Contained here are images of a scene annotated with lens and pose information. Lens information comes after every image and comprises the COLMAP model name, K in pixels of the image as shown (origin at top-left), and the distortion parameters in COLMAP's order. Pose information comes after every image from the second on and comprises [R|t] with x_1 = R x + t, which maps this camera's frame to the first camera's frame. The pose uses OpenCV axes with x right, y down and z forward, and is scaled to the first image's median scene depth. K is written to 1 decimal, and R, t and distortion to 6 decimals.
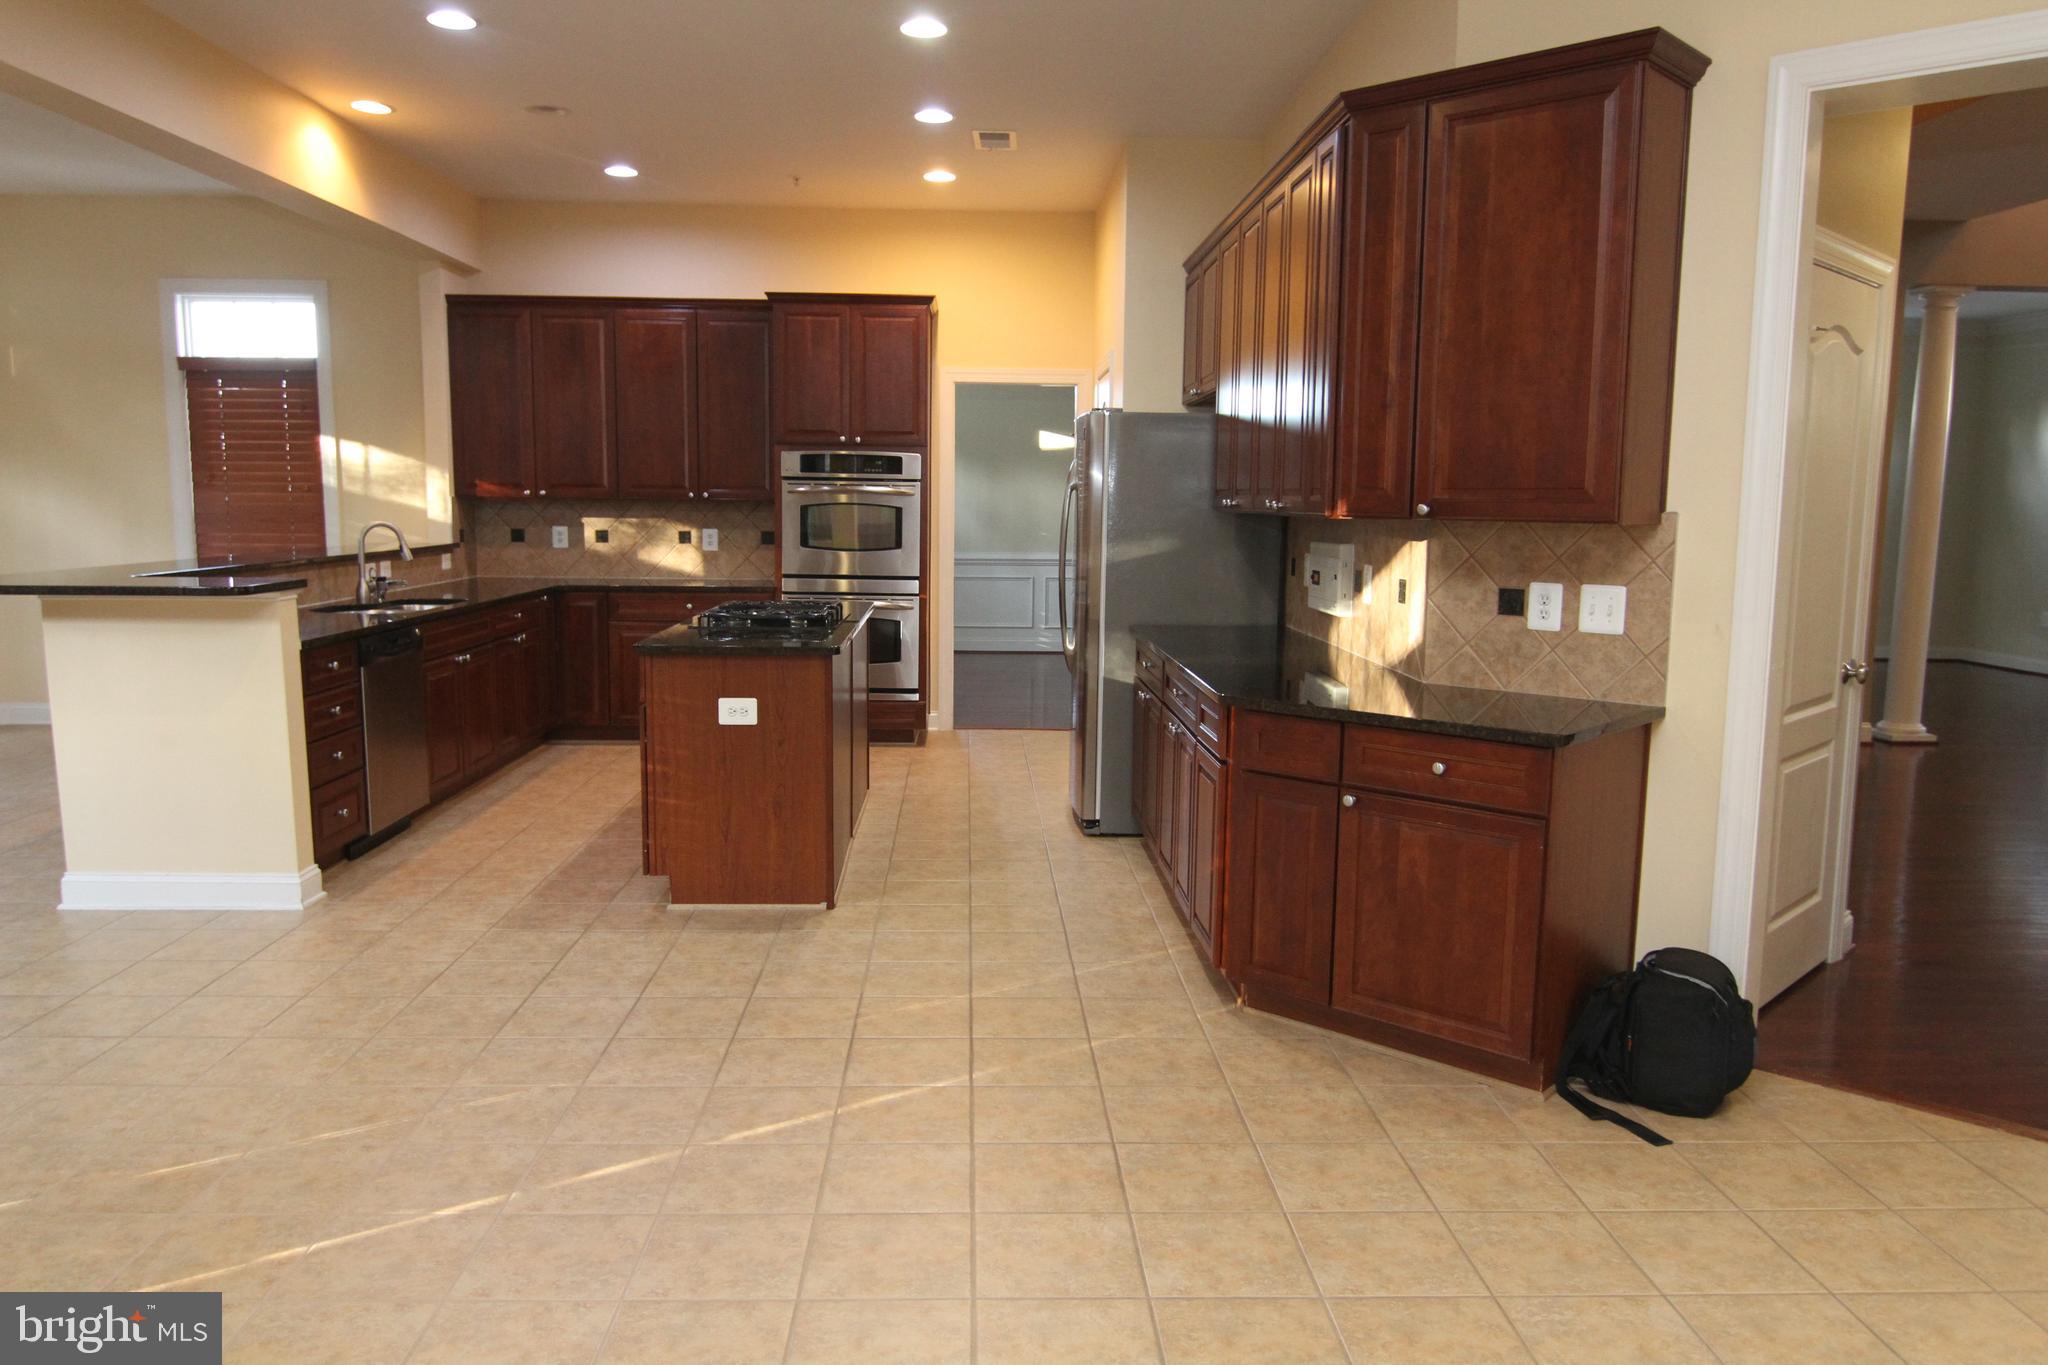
lens RADIAL K [[1454.9, 0, 1013.0], [0, 1454.9, 685.1], [0, 0, 1]] dist [-0.008240, -0.010719]
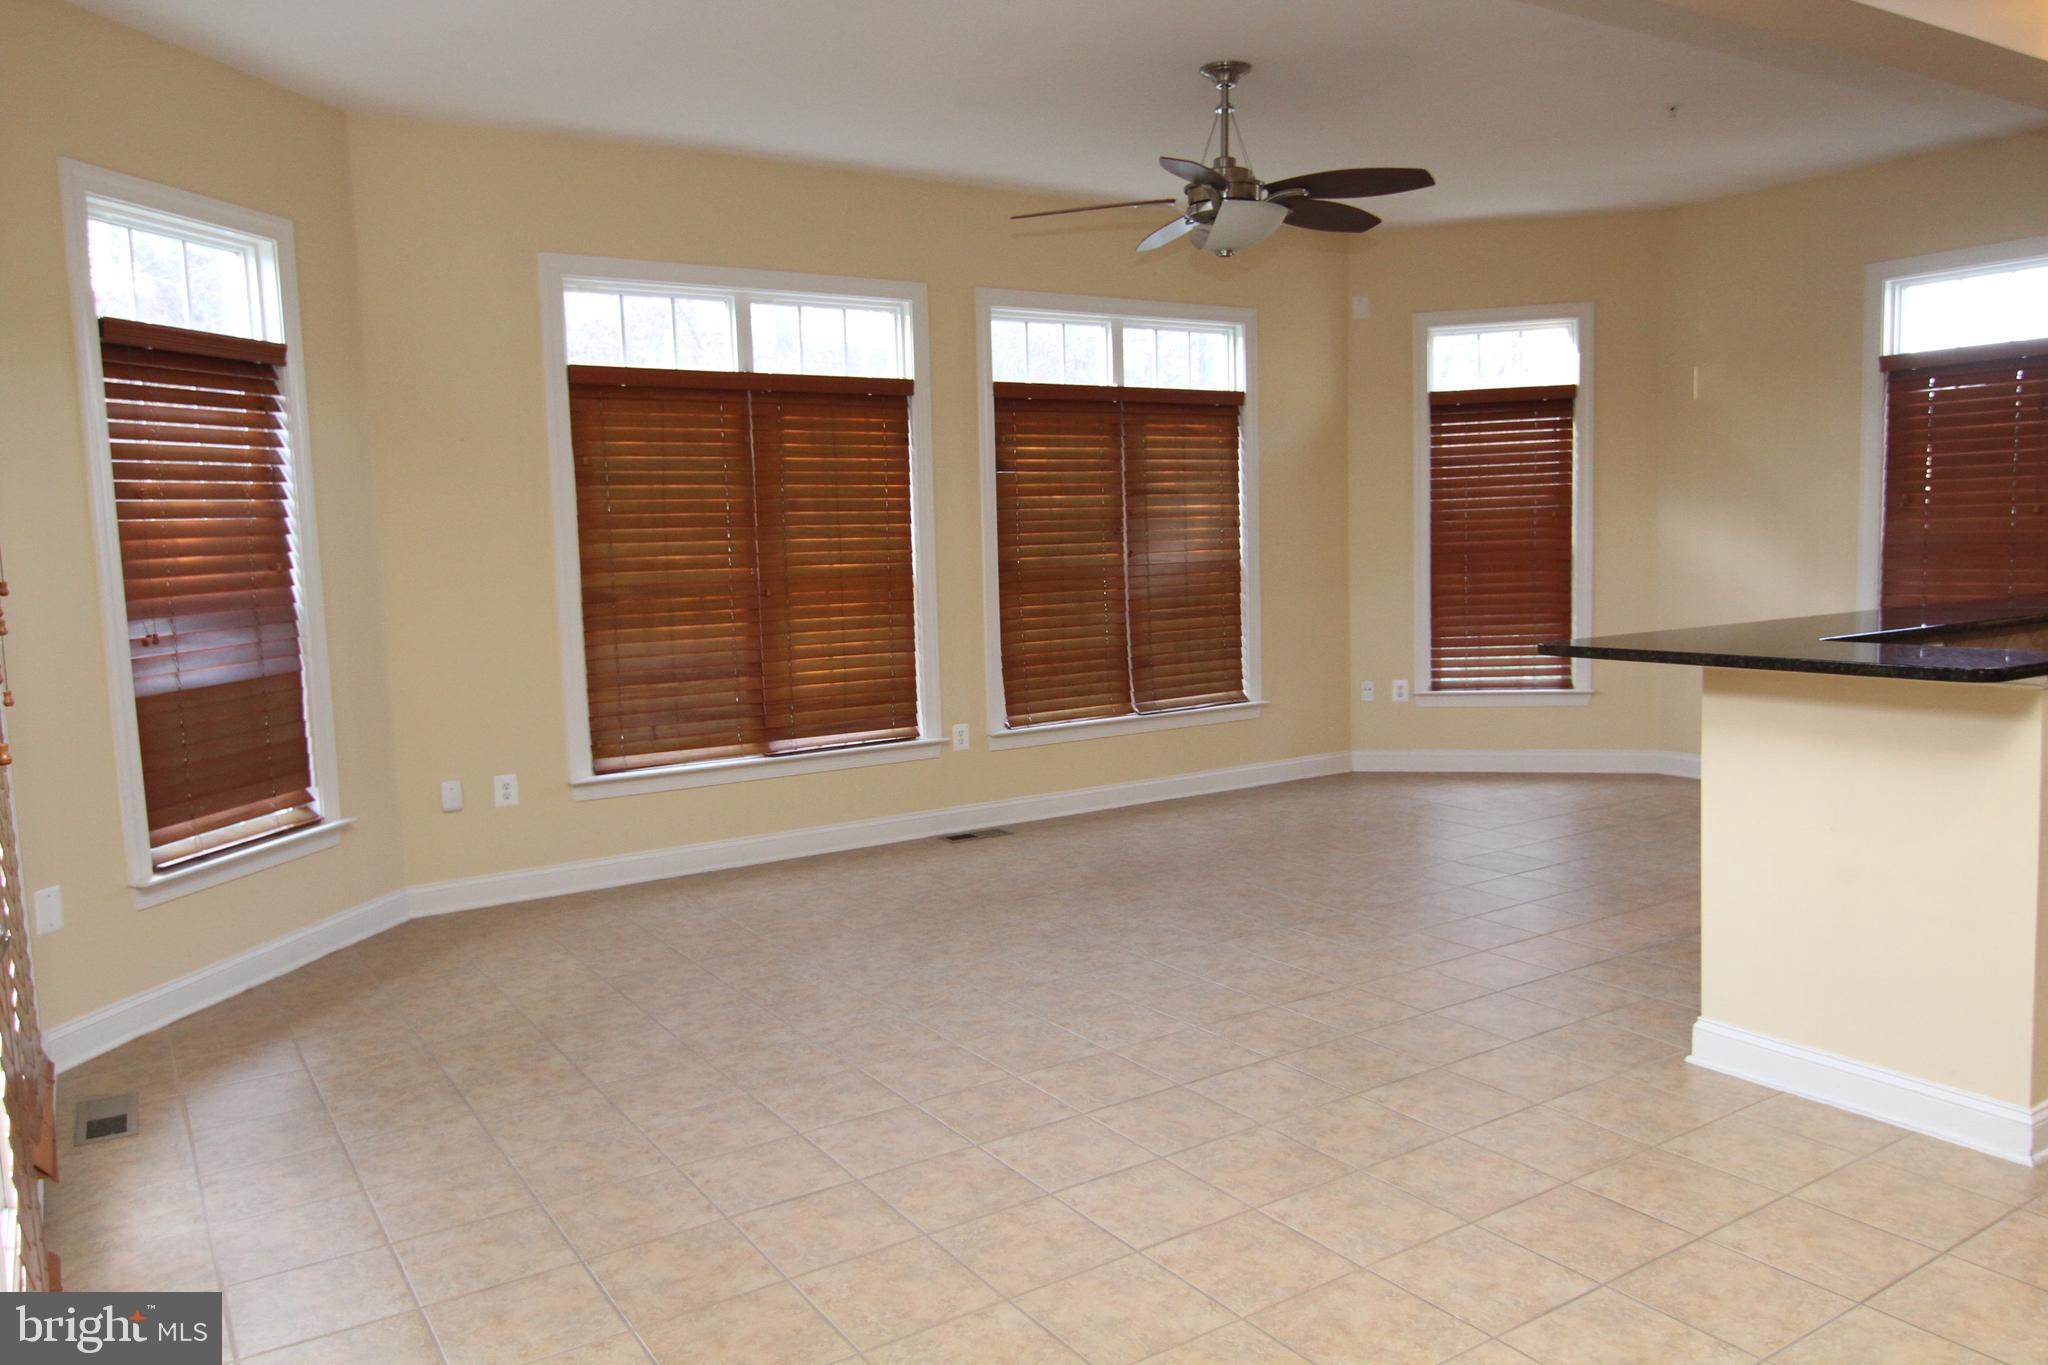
lens RADIAL K [[1454.9, 0, 1013.0], [0, 1454.9, 685.1], [0, 0, 1]] dist [-0.008240, -0.010719]
pose [[0.511669, 0.065210, -0.856704, -0.185011], [-0.077915, 0.996529, 0.029318, -0.042442], [0.855643, 0.051749, 0.514974, 0.269471]]
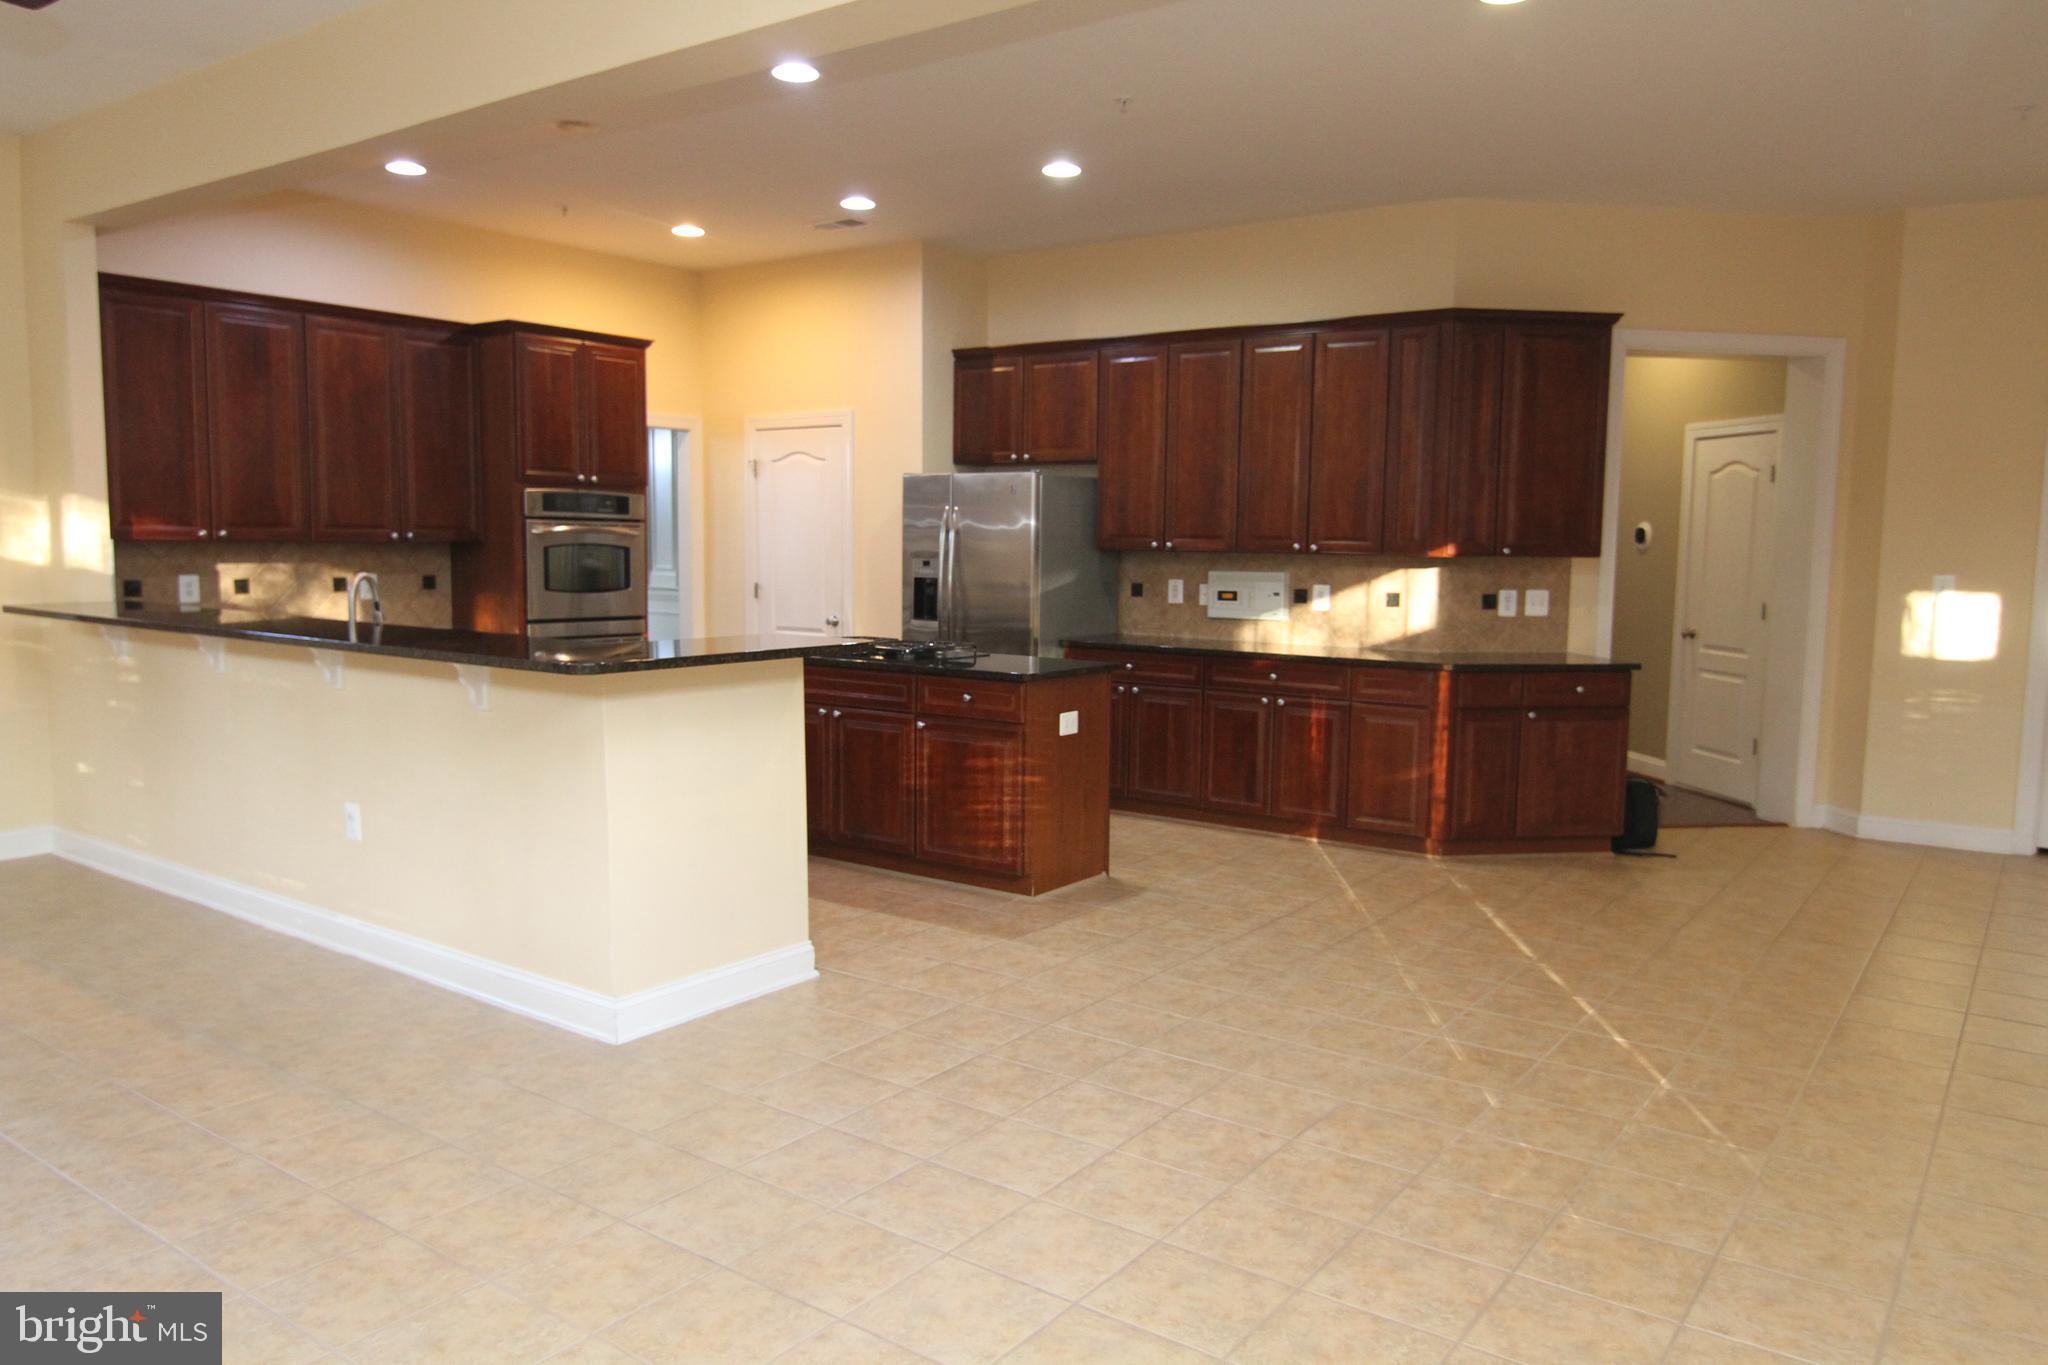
lens RADIAL K [[1454.9, 0, 1013.0], [0, 1454.9, 685.1], [0, 0, 1]] dist [-0.008240, -0.010719]
pose [[0.619072, -0.083753, 0.780856, -1.148504], [0.096708, 0.994860, 0.030035, -0.053301], [-0.779357, 0.056921, 0.623989, 0.286861]]
